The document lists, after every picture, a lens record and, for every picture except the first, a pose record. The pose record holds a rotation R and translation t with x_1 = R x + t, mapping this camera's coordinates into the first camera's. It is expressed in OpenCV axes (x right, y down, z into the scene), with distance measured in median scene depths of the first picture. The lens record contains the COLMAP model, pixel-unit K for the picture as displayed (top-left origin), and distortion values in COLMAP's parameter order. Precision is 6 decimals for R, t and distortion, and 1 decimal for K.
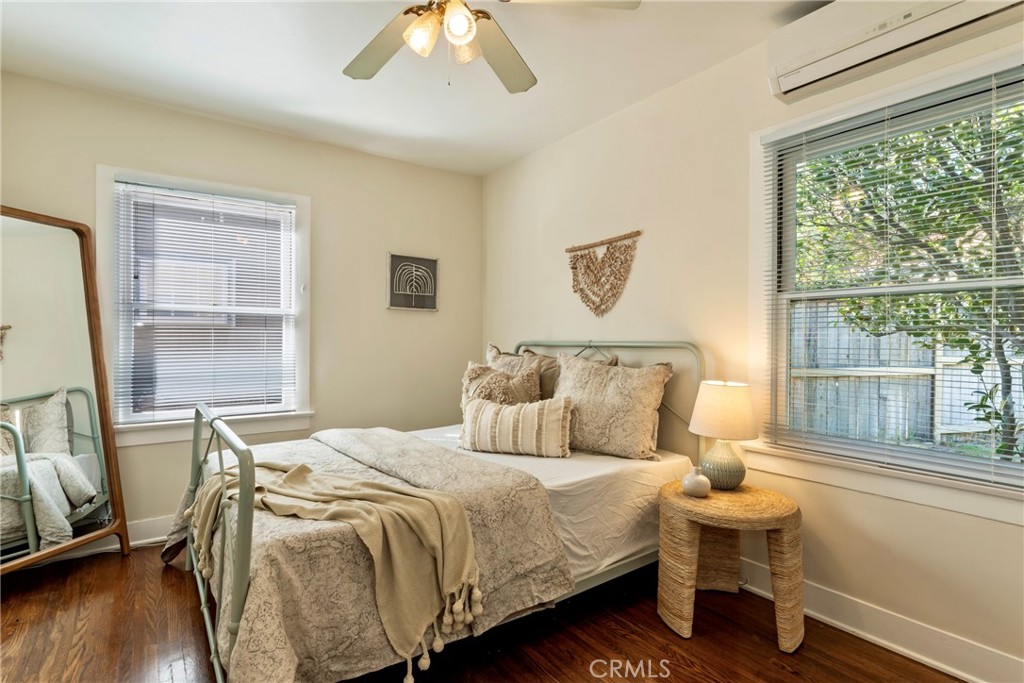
lens RADIAL K [[500.5, 0, 516.2], [0, 500.5, 337.4], [0, 0, 1]] dist [-0.003716, -0.000229]
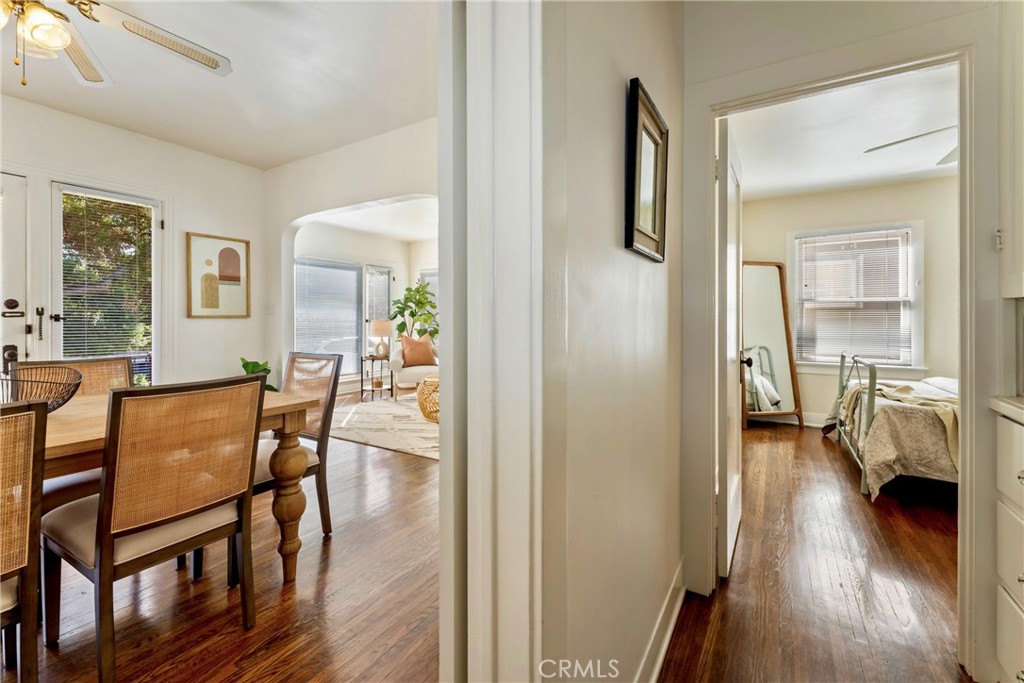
lens RADIAL K [[426.8, 0, 506.9], [0, 426.8, 318.8], [0, 0, 1]] dist [0.002685, -0.000023]
pose [[0.359298, -0.002885, -0.933218, 0.372862], [0.007668, 0.999971, -0.000140, -0.001973], [0.933191, -0.007105, 0.359310, -0.685451]]
